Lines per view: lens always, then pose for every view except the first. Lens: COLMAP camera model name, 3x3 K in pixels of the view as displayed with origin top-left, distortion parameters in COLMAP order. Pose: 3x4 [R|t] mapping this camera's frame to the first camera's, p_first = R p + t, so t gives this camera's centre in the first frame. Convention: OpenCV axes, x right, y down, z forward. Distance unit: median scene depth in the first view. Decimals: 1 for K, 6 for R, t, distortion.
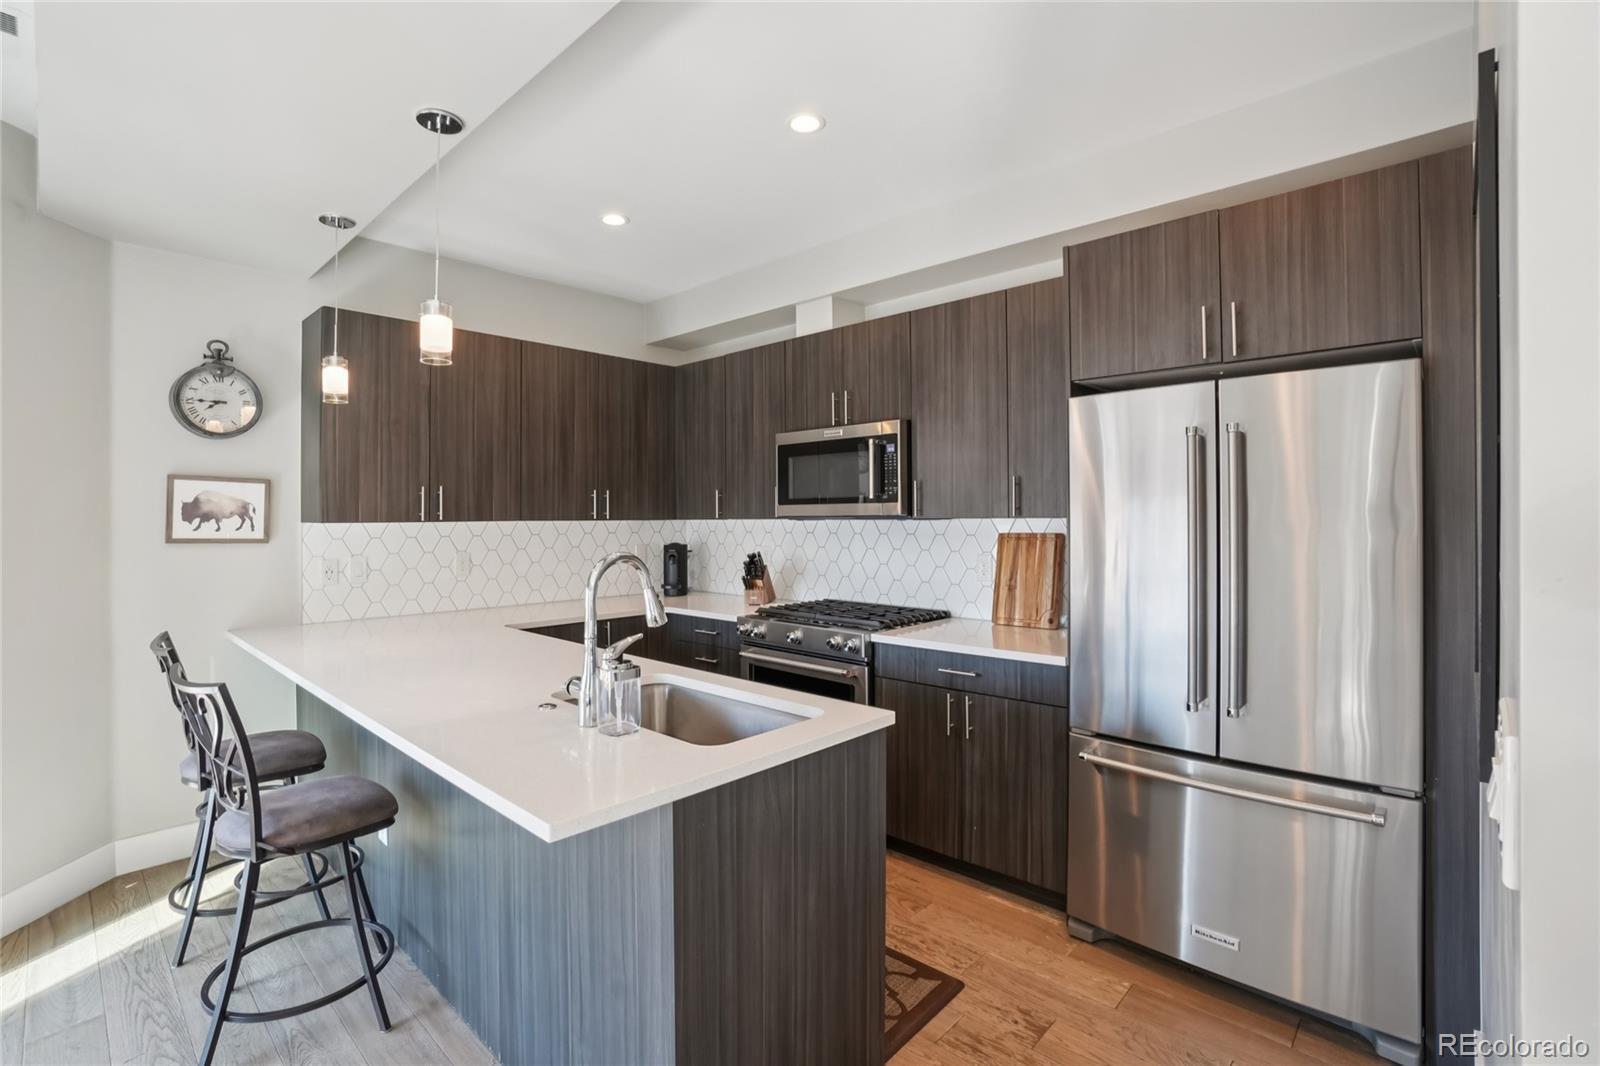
lens RADIAL K [[716.0, 0, 803.8], [0, 716.0, 522.8], [0, 0, 1]] dist [-0.024837, 0.000561]
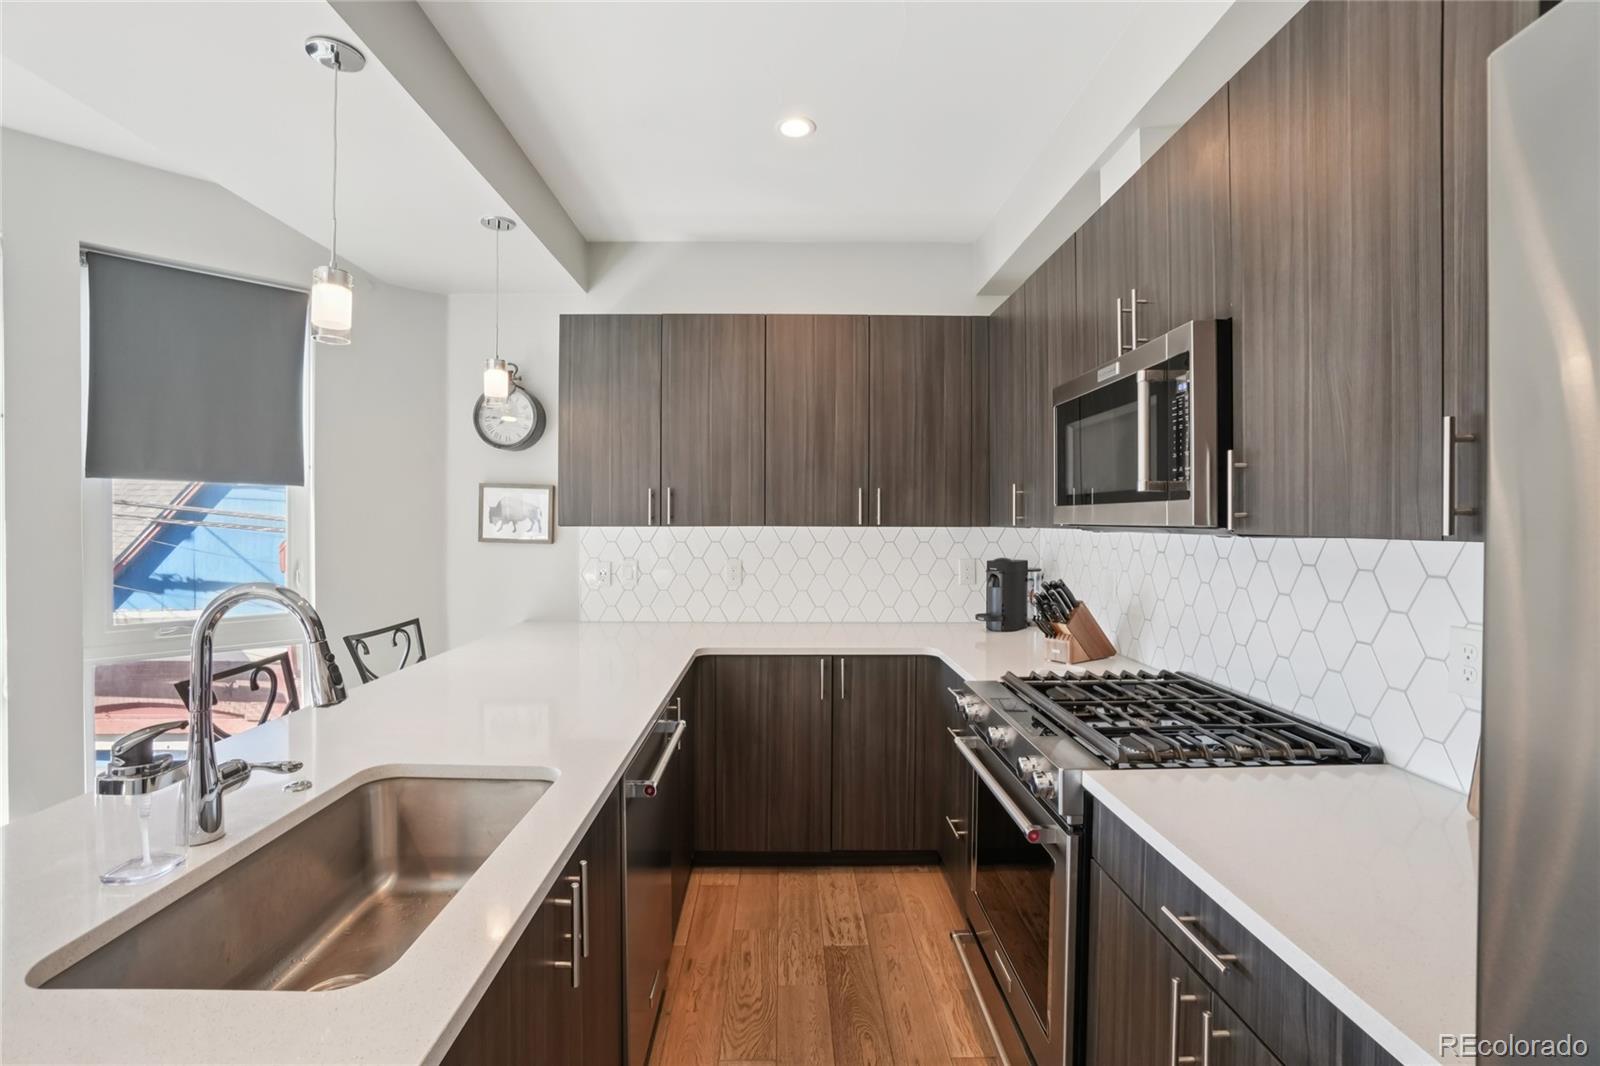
lens RADIAL K [[716.0, 0, 803.8], [0, 716.0, 522.8], [0, 0, 1]] dist [-0.024837, 0.000561]
pose [[0.693221, 0.009592, -0.720661, 0.278549], [-0.011703, 0.999929, 0.002051, -0.009841], [0.720630, 0.007012, 0.693285, 0.476138]]
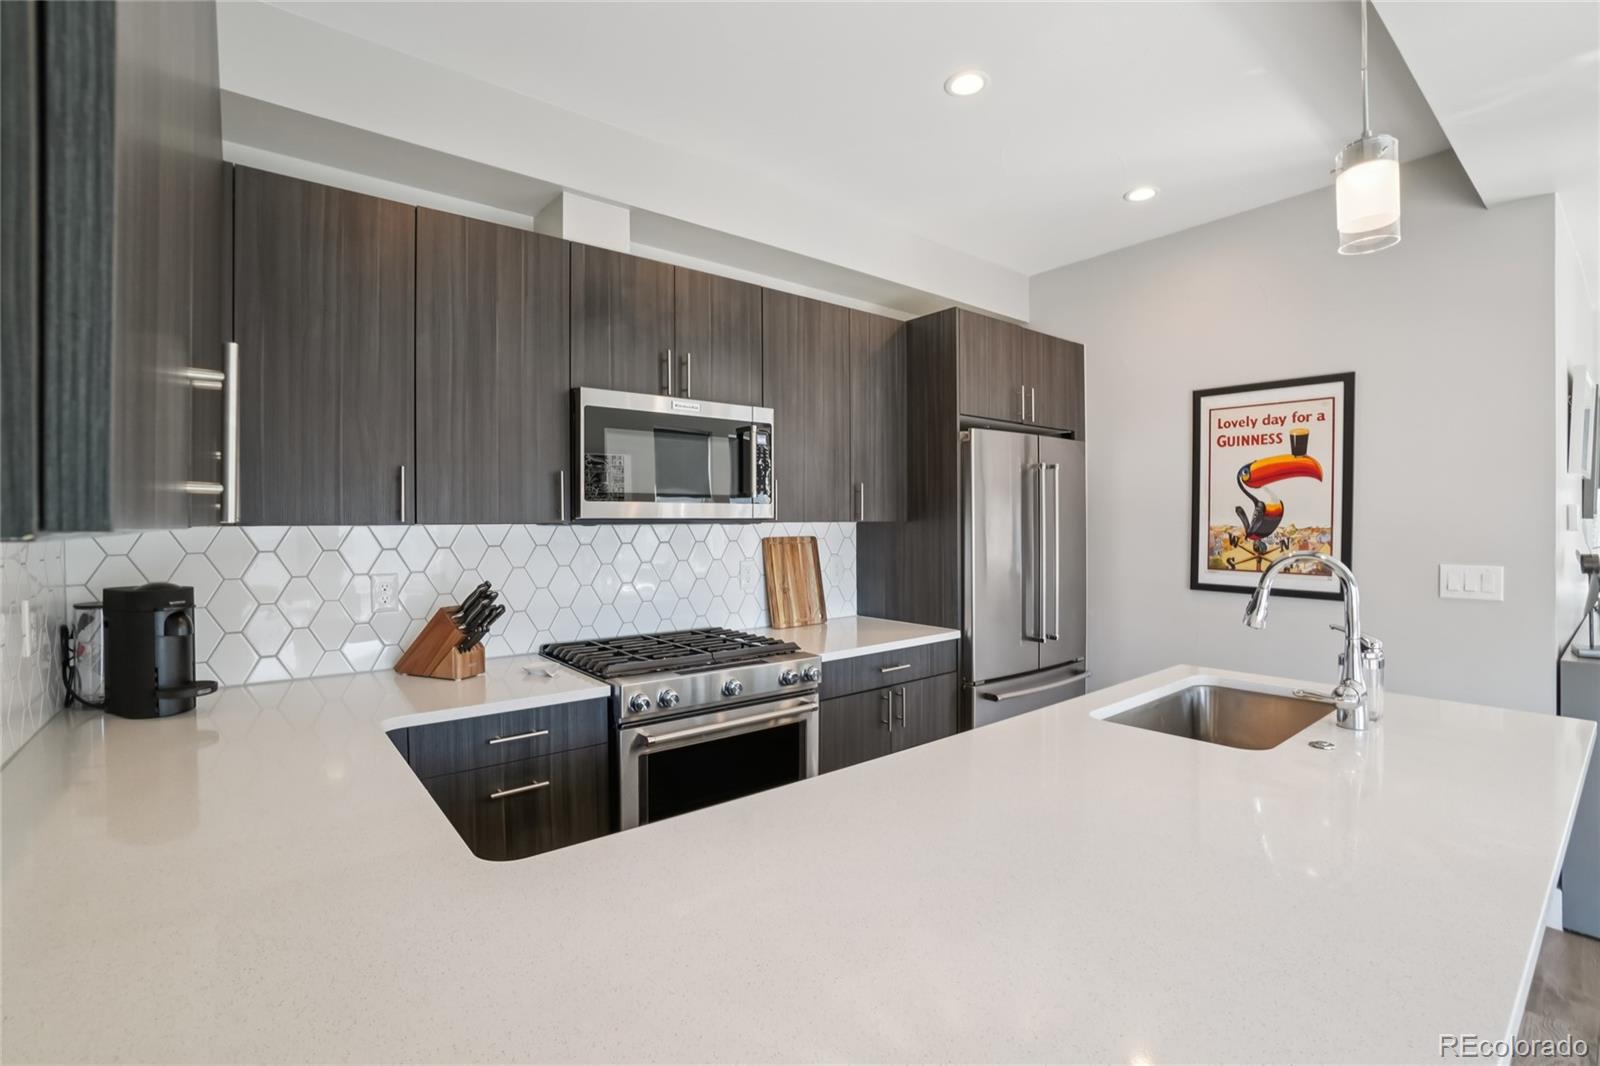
lens RADIAL K [[716.0, 0, 803.8], [0, 716.0, 522.8], [0, 0, 1]] dist [-0.024837, 0.000561]
pose [[0.162263, 0.004165, 0.986739, -0.686739], [0.012681, 0.999900, -0.006306, 0.001136], [-0.986666, 0.013536, 0.162194, 0.783704]]
